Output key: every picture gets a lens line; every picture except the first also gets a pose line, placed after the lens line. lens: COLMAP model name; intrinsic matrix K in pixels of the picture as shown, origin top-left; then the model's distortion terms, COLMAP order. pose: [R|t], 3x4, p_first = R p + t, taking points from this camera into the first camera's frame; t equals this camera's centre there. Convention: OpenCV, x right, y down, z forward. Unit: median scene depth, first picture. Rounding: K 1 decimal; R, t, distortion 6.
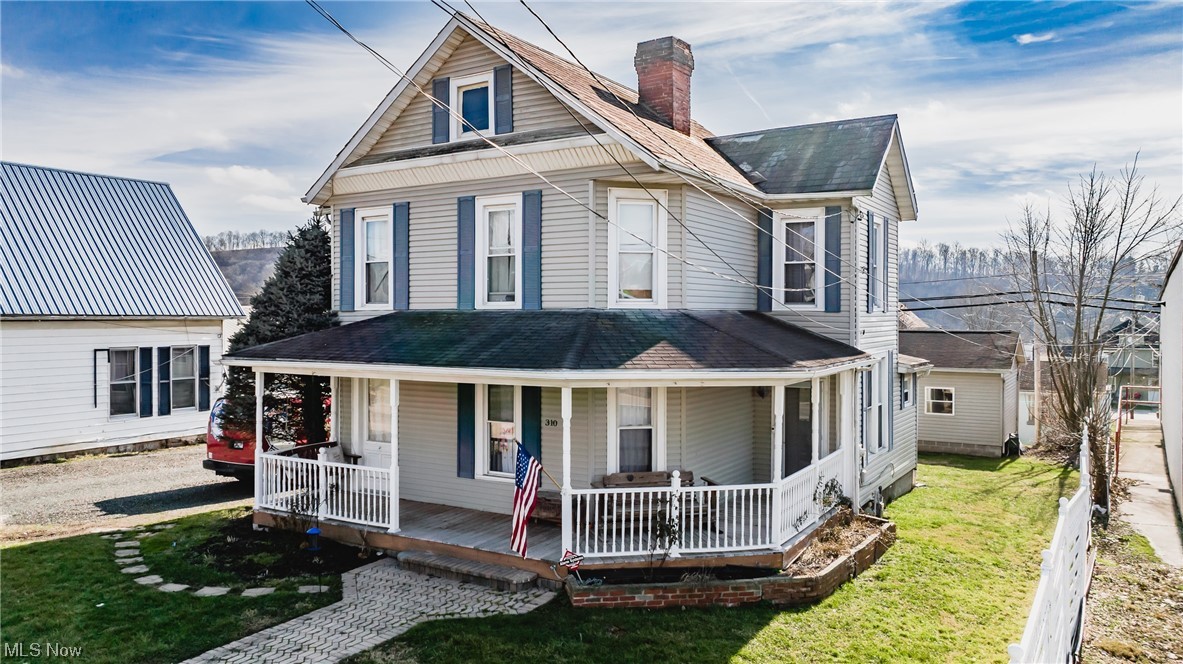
lens RADIAL K [[878.4, 0, 558.9], [0, 878.4, 330.5], [0, 0, 1]] dist [-0.027601, 0.002579]
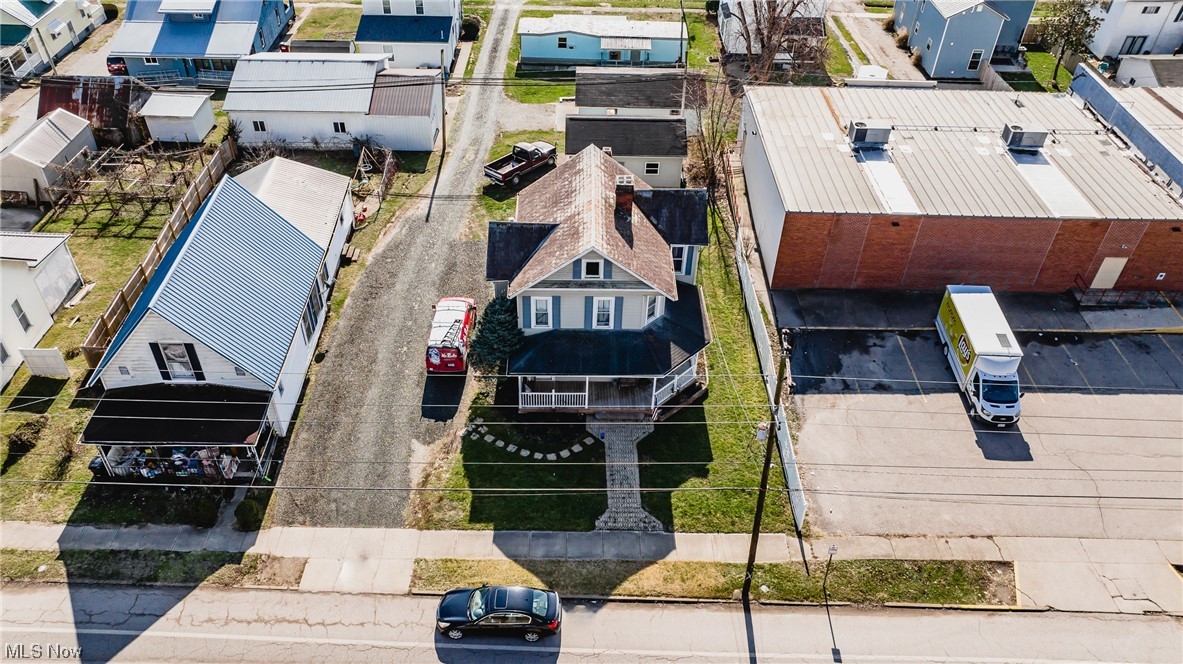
lens RADIAL K [[878.4, 0, 558.9], [0, 878.4, 330.5], [0, 0, 1]] dist [-0.027601, 0.002579]
pose [[0.851239, -0.342821, 0.397324, -1.282796], [0.008217, 0.765742, 0.643096, -1.793217], [-0.524714, -0.544163, 0.654646, -0.752211]]
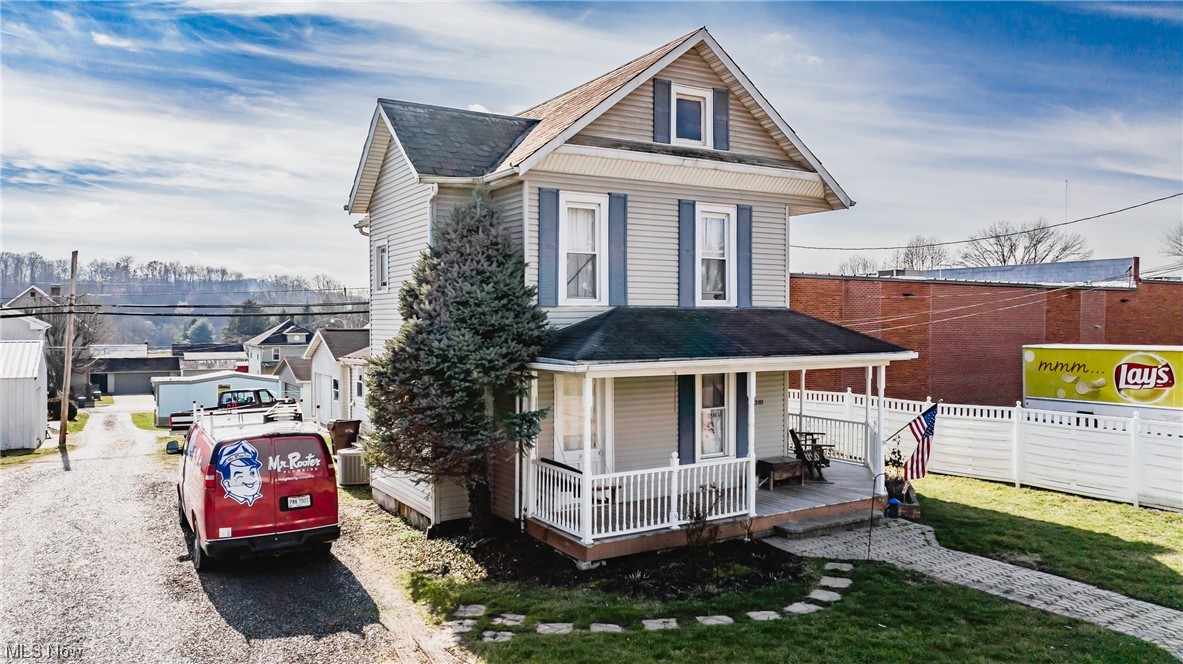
lens RADIAL K [[852.2, 0, 591.5], [0, 852.2, 332.0], [0, 0, 1]] dist [-0.004080, -0.000241]
pose [[0.440813, -0.013851, 0.897492, -1.089825], [0.015406, 0.999850, 0.007864, -0.002816], [-0.897467, 0.010360, 0.440961, 0.654943]]
